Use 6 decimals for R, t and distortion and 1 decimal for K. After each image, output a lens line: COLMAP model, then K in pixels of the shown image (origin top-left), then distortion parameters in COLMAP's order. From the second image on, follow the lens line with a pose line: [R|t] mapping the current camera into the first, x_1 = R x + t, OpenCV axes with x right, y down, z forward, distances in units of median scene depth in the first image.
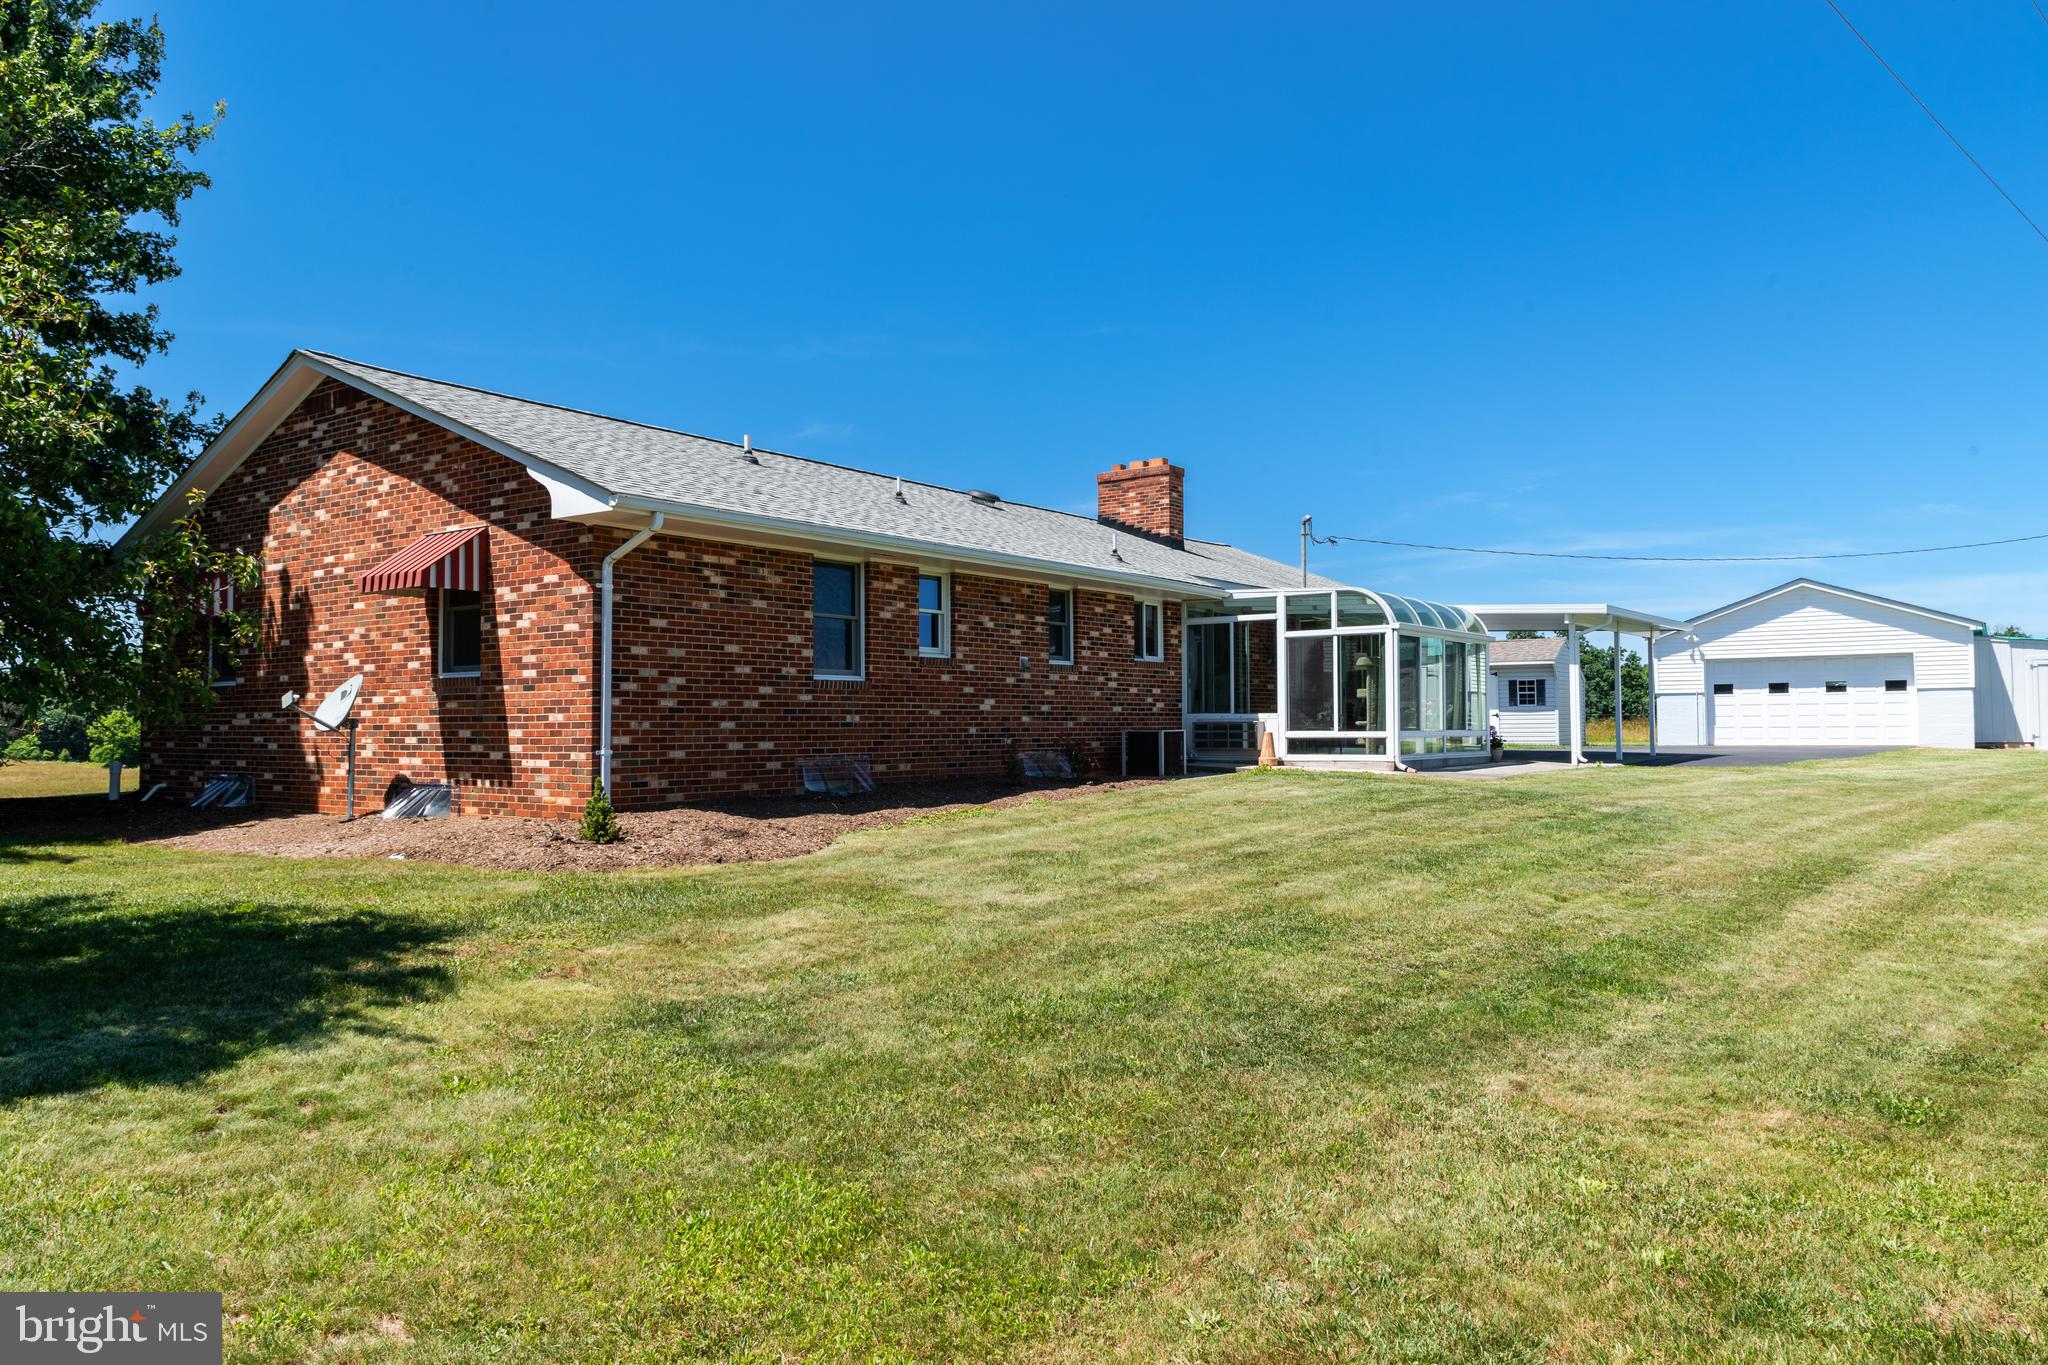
lens RADIAL K [[1415.7, 0, 1024.0], [0, 1415.7, 682.5], [0, 0, 1]] dist [0.000841, -0.000476]
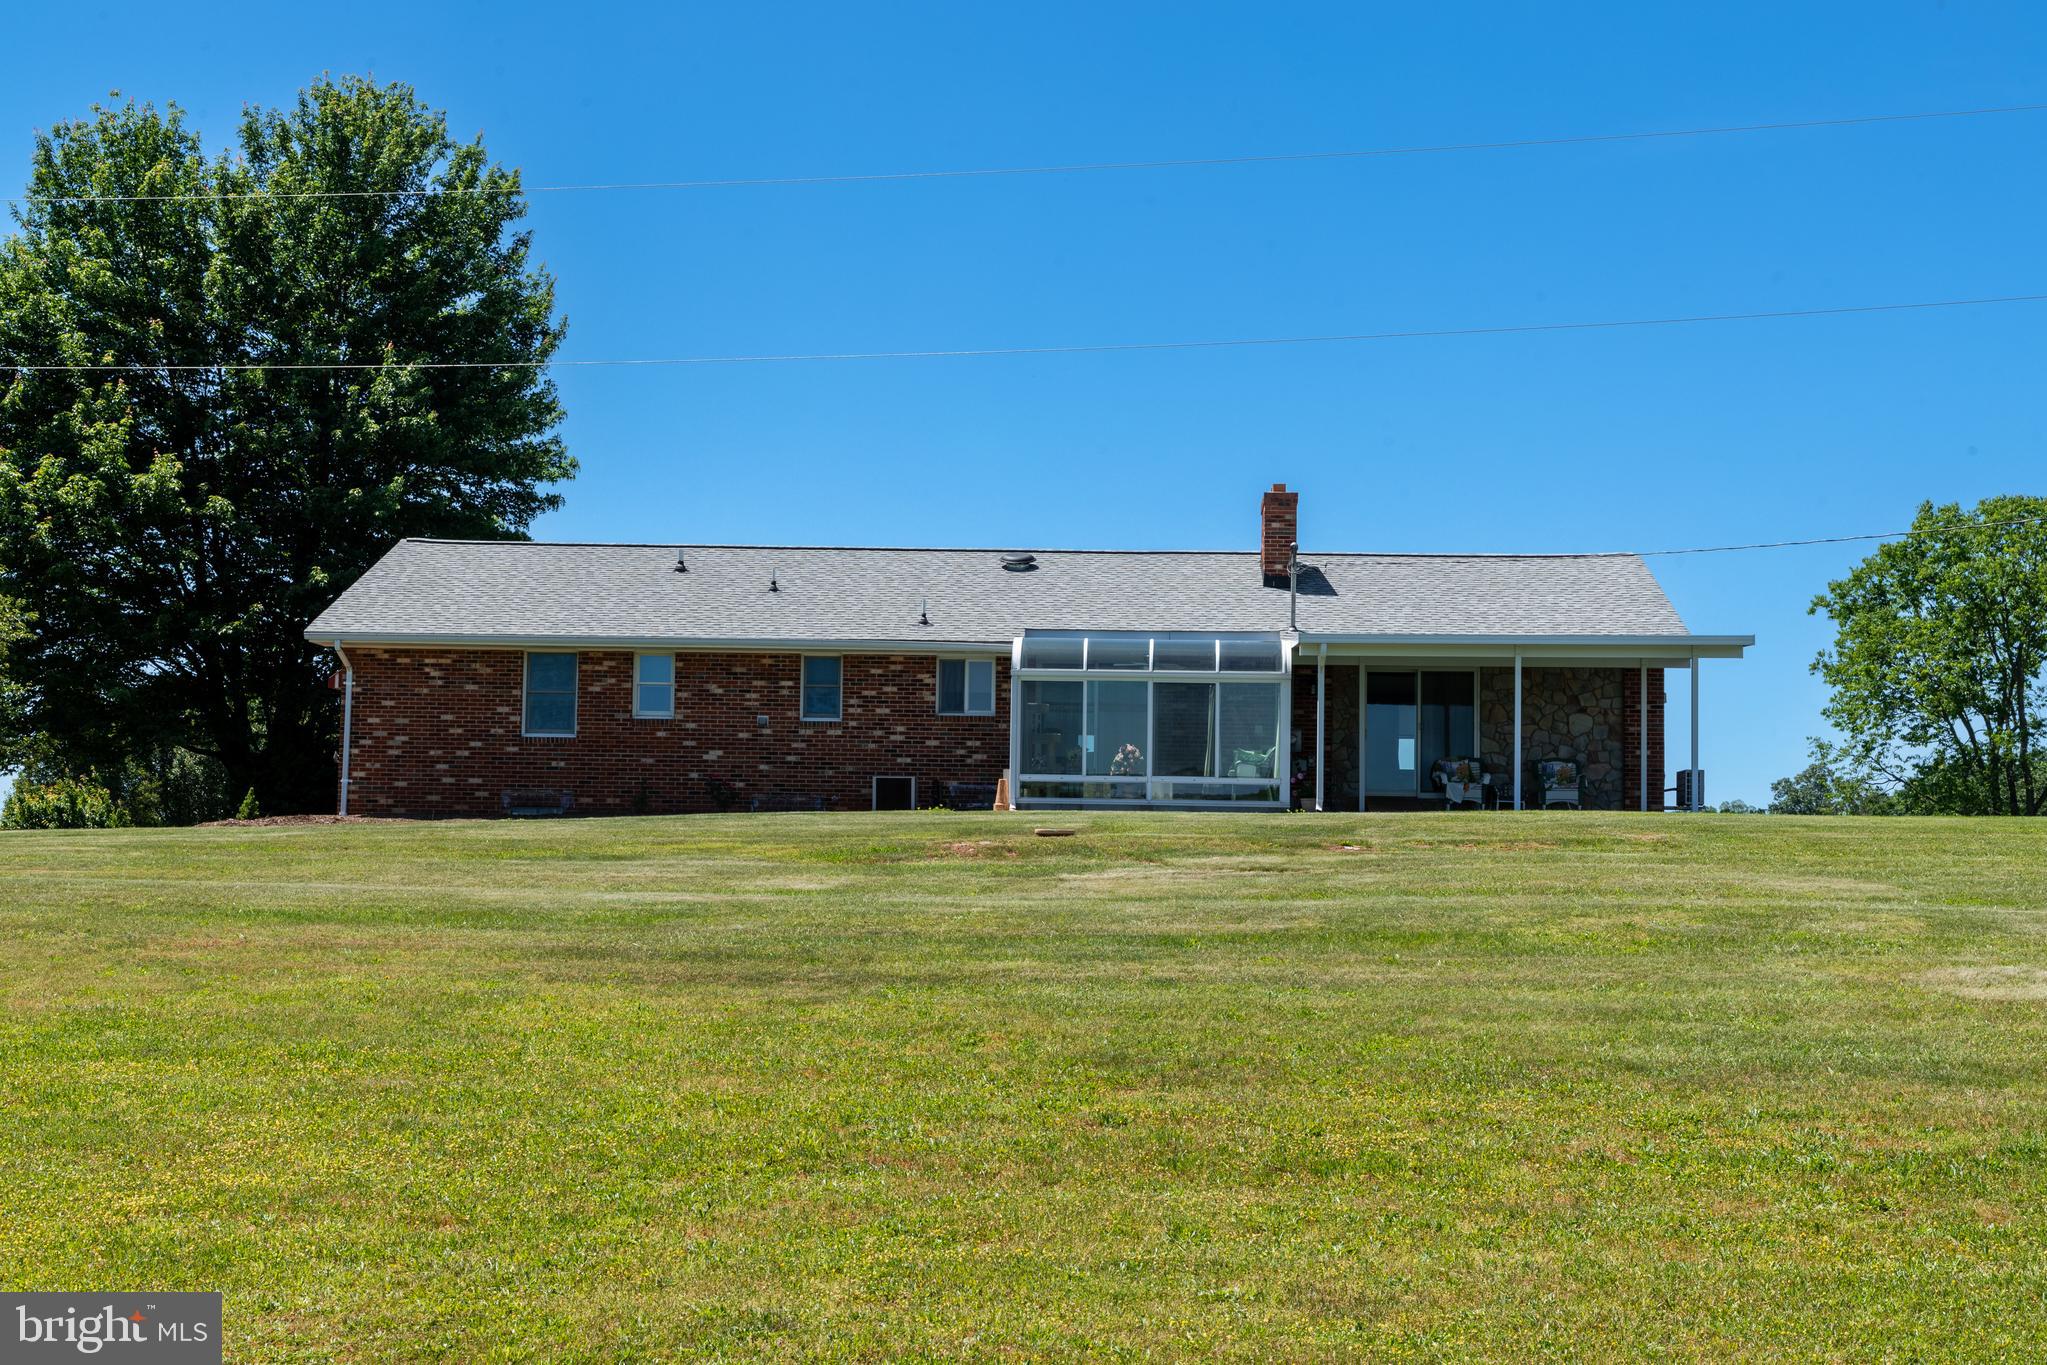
lens RADIAL K [[2901.2, 0, 1017.1], [0, 2901.2, 717.1], [0, 0, 1]] dist [0.024638, 0.029497]
pose [[0.569698, -0.035923, -0.821068, 2.633613], [0.006317, 0.999206, -0.039334, 0.099943], [0.821830, 0.017222, 0.569473, -0.282730]]
